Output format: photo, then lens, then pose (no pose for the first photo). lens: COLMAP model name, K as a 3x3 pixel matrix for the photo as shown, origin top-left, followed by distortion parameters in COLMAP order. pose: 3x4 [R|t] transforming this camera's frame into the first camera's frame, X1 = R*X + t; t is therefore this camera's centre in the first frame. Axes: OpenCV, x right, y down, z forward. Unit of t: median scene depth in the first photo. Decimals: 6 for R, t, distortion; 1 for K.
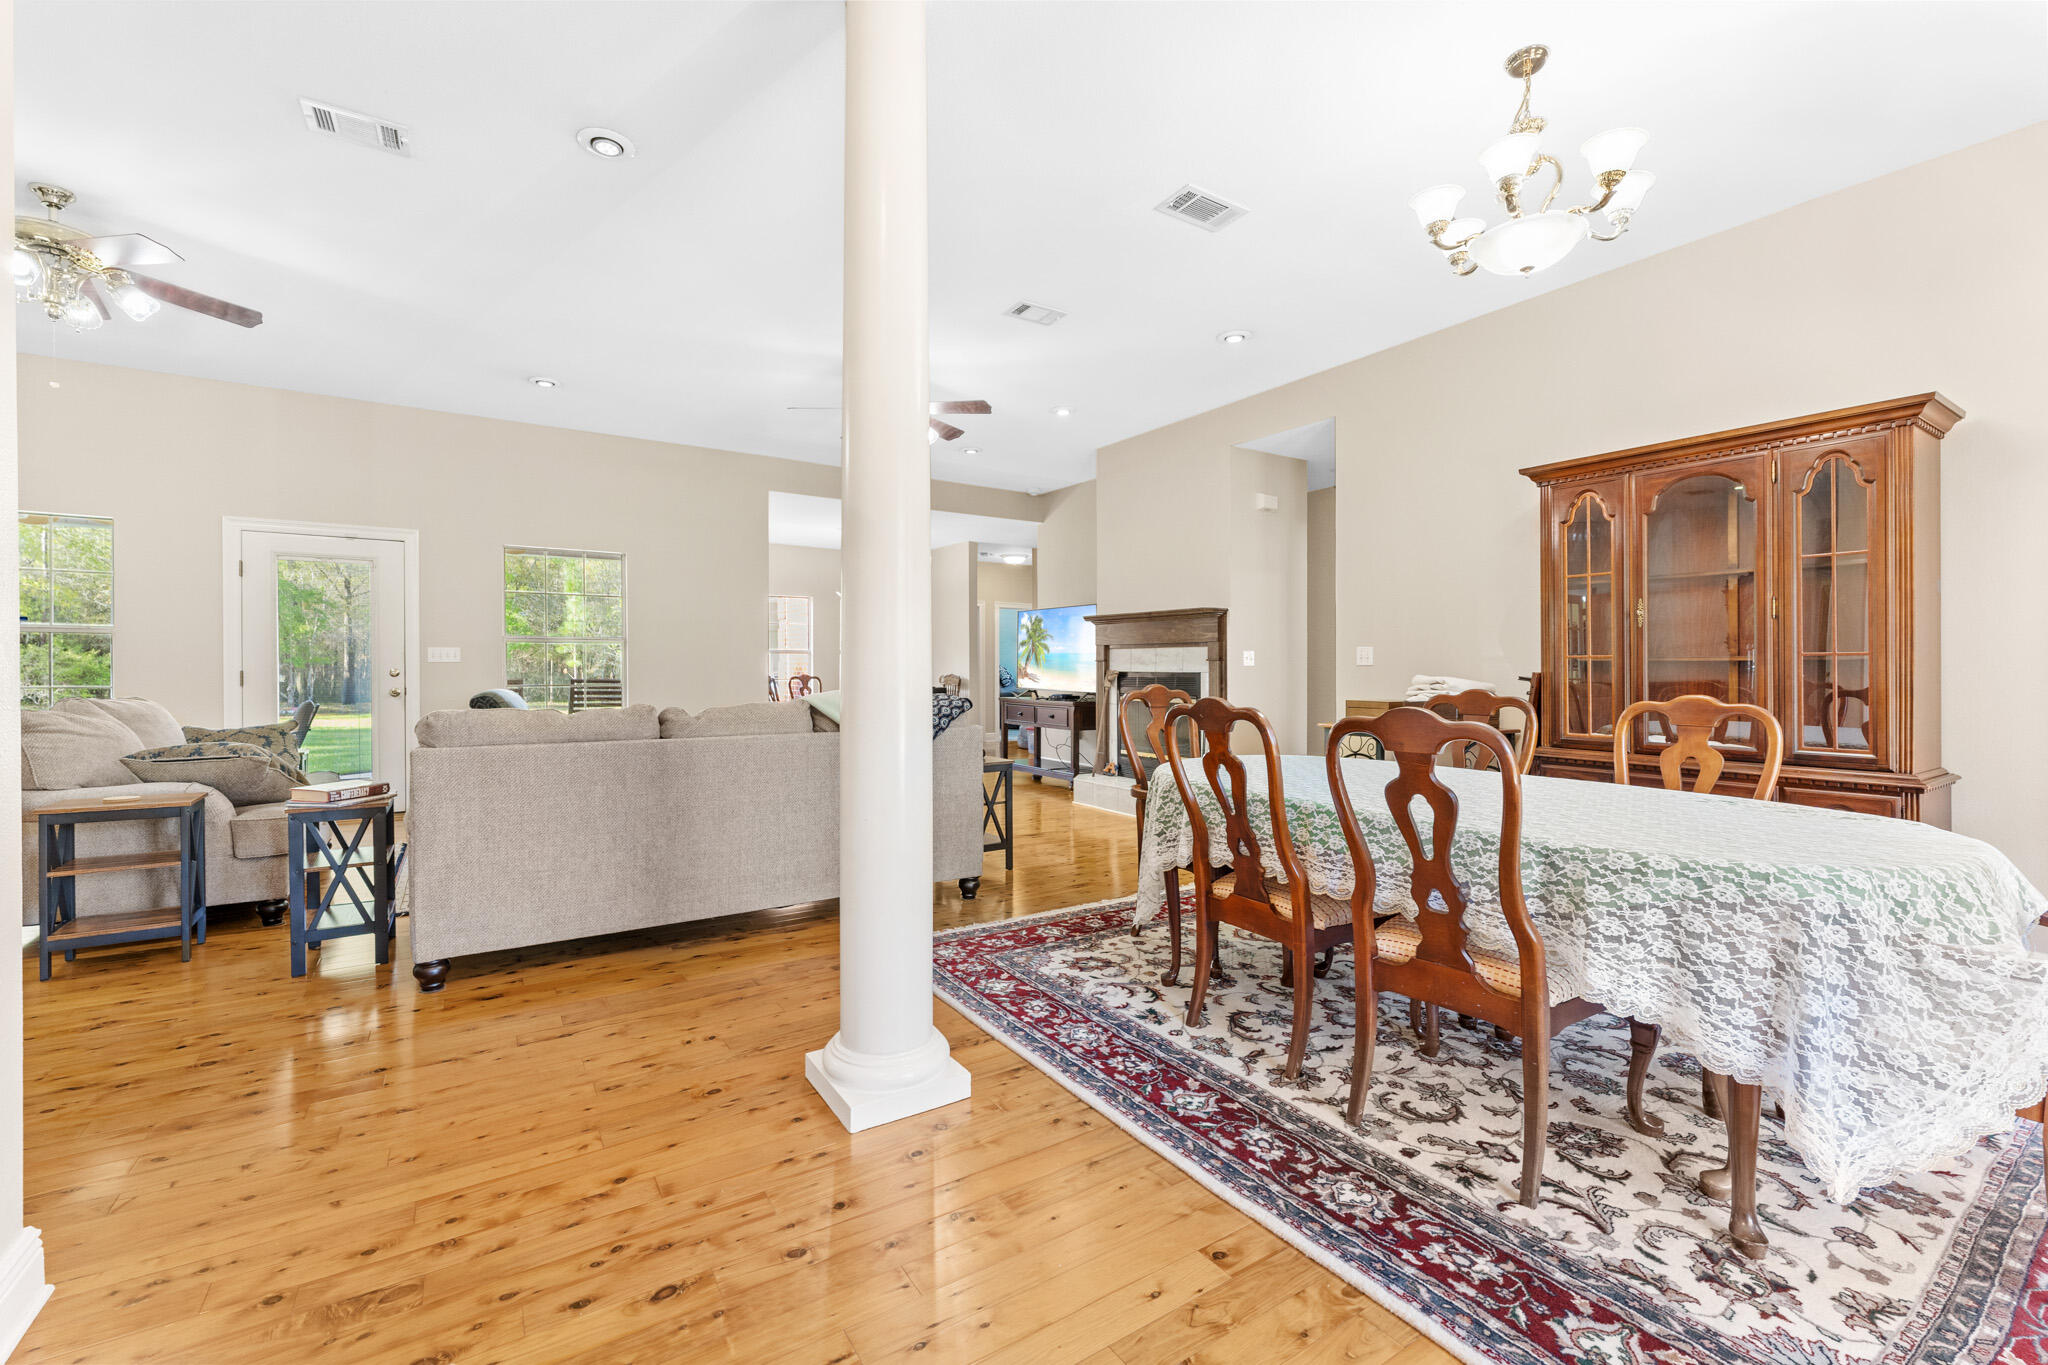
lens RADIAL K [[865.9, 0, 1028.0], [0, 865.9, 673.8], [0, 0, 1]] dist [-0.003579, -0.000455]
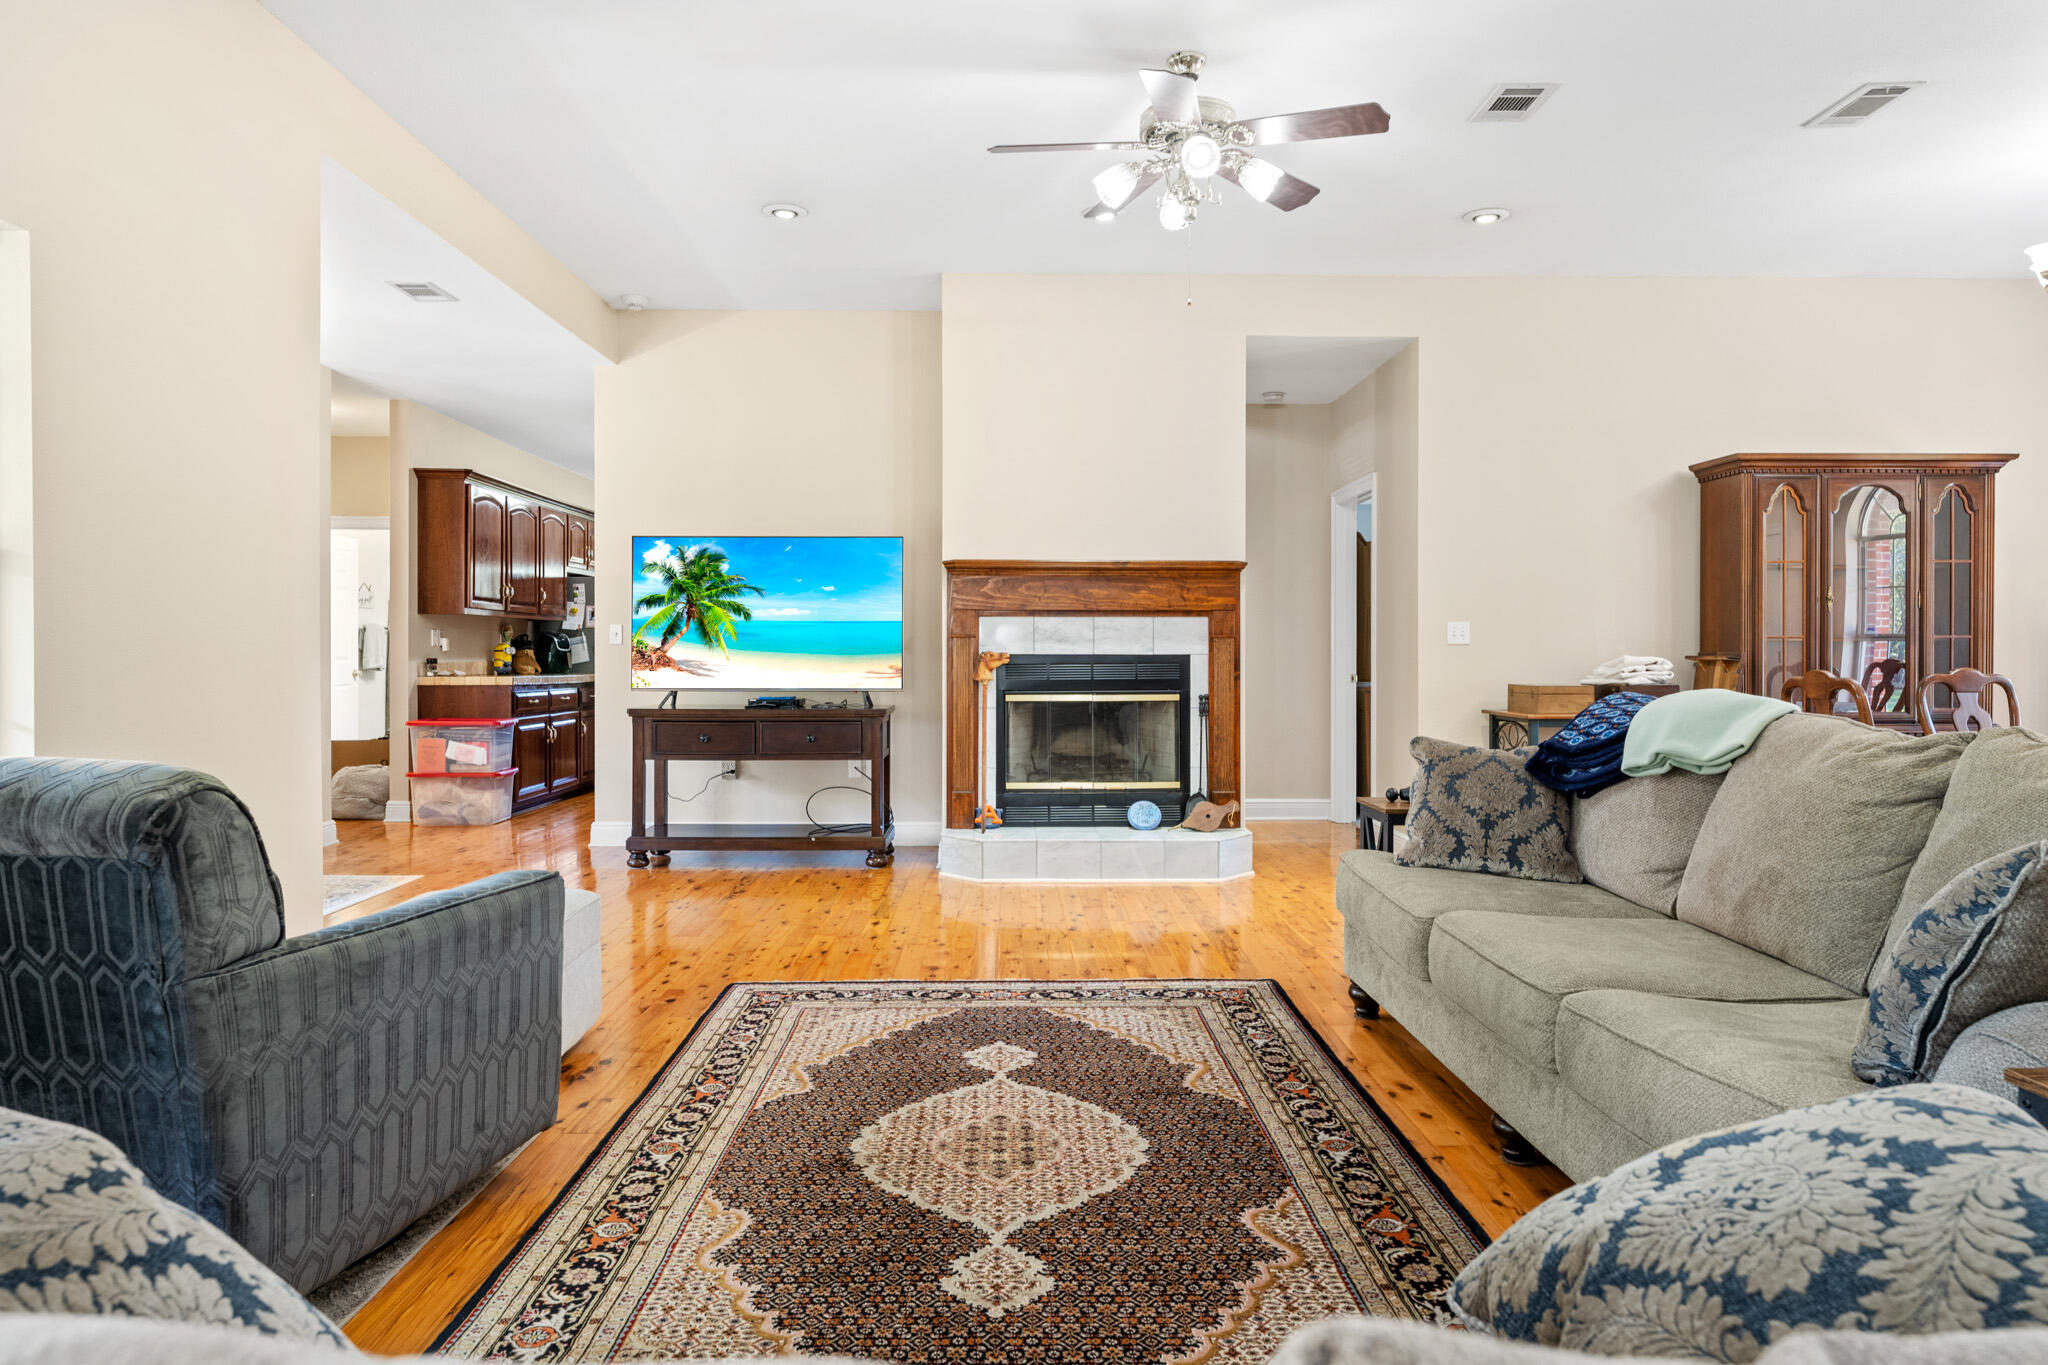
lens RADIAL K [[1251.6, 0, 1016.6], [0, 1251.6, 654.1], [0, 0, 1]] dist [-0.020078, 0.000776]
pose [[0.528278, -0.006118, 0.849050, -0.709386], [0.008204, 0.999964, 0.002101, -0.005526], [-0.849032, 0.005856, 0.528309, 0.603728]]
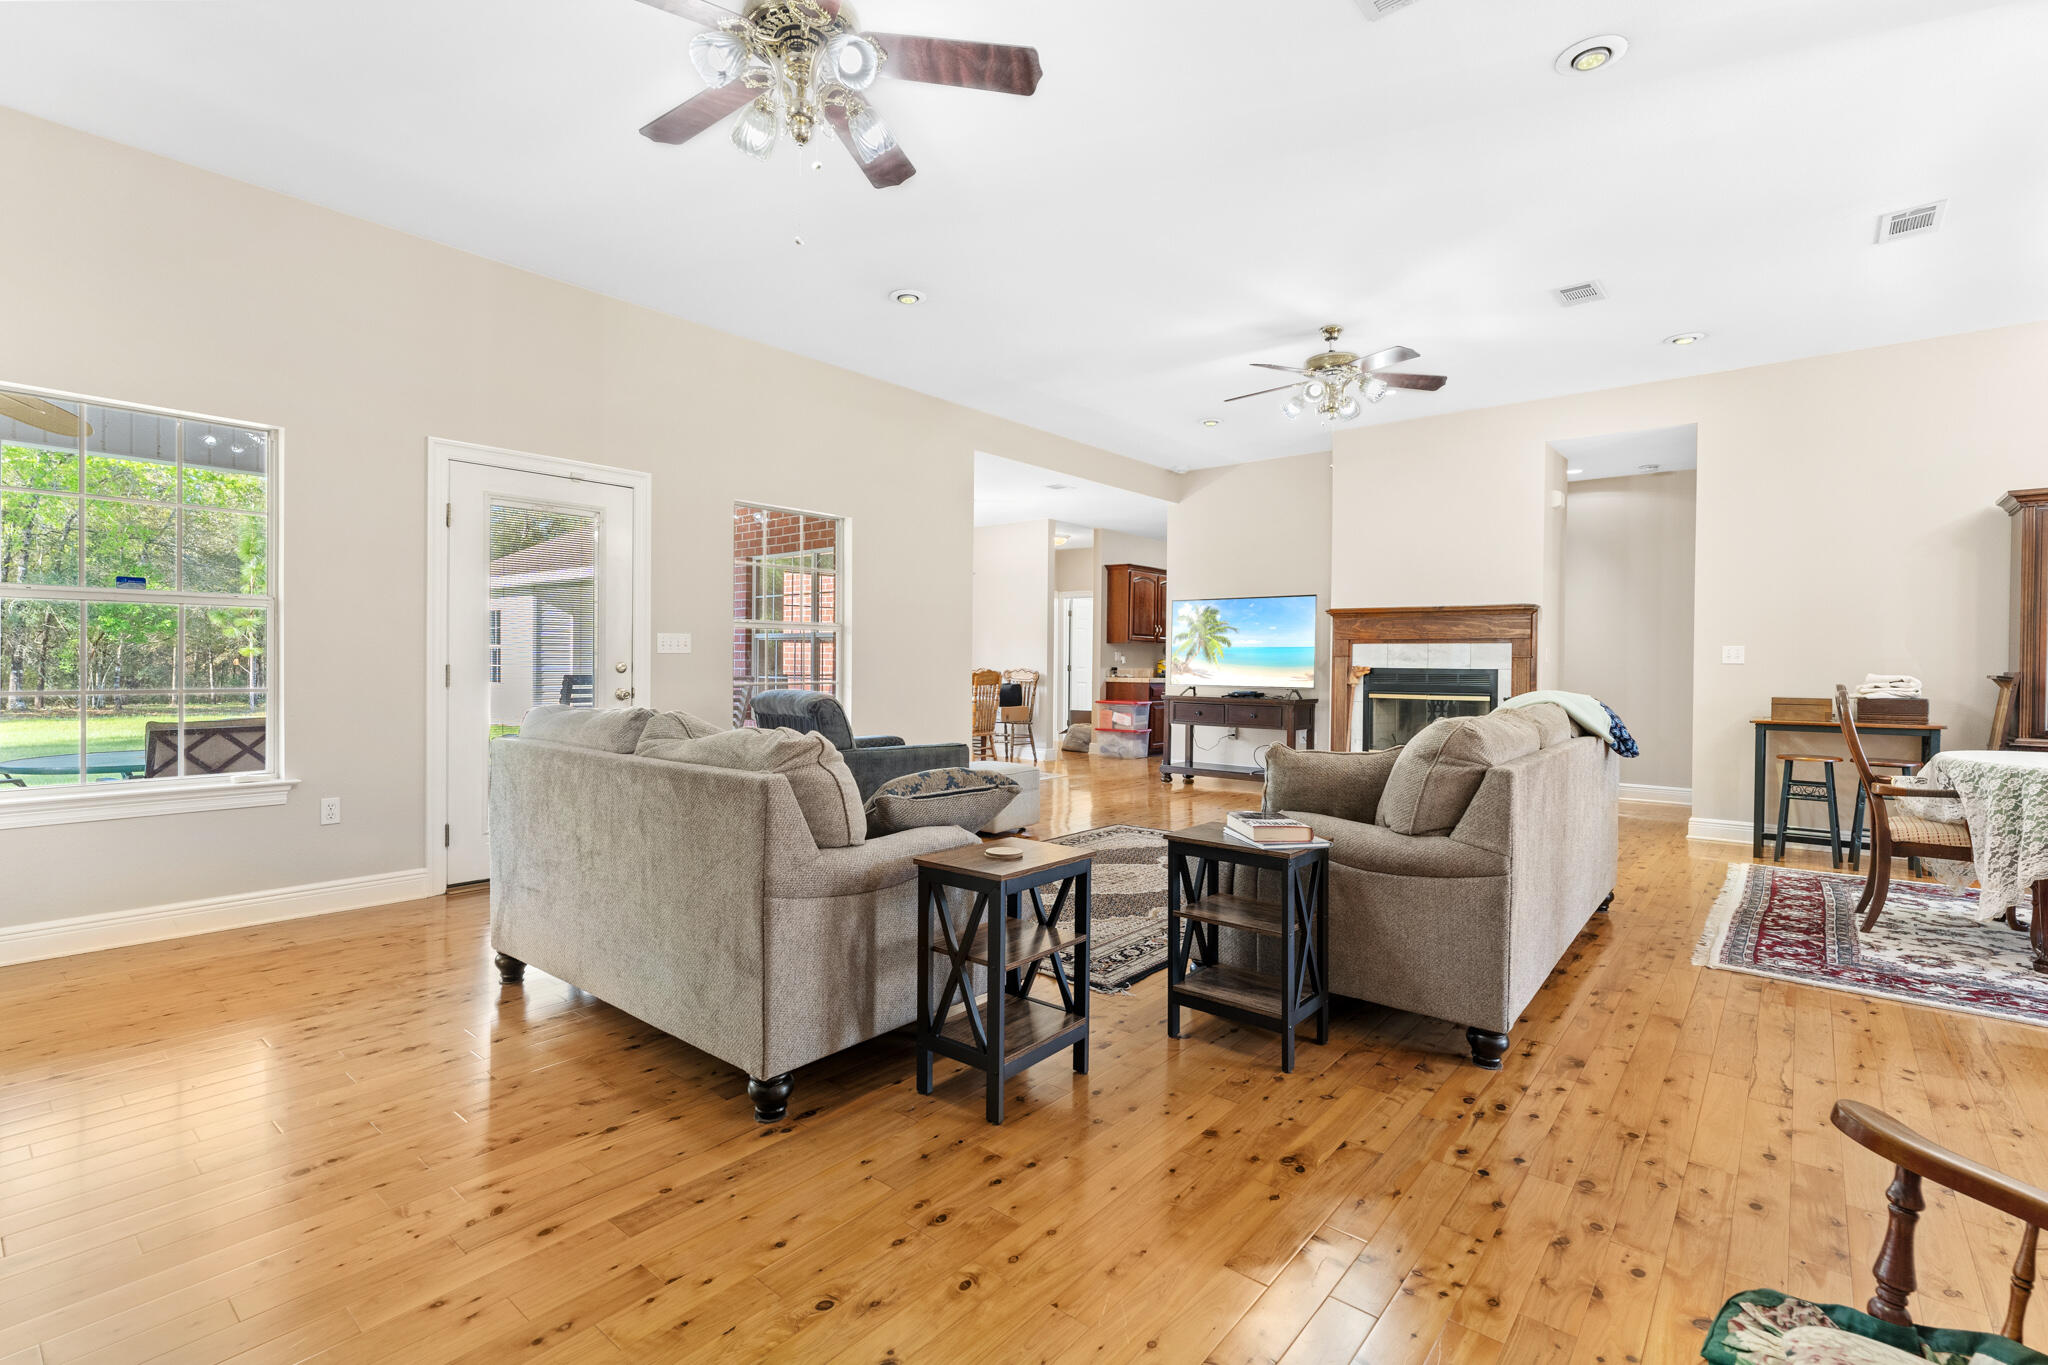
lens RADIAL K [[949.2, 0, 1023.3], [0, 949.2, 677.6], [0, 0, 1]] dist [-0.003839, -0.000047]
pose [[0.954289, -0.000323, 0.298885, -0.642517], [-0.002888, 0.999943, 0.010301, -0.002103], [-0.298872, -0.010693, 0.954233, 0.134559]]
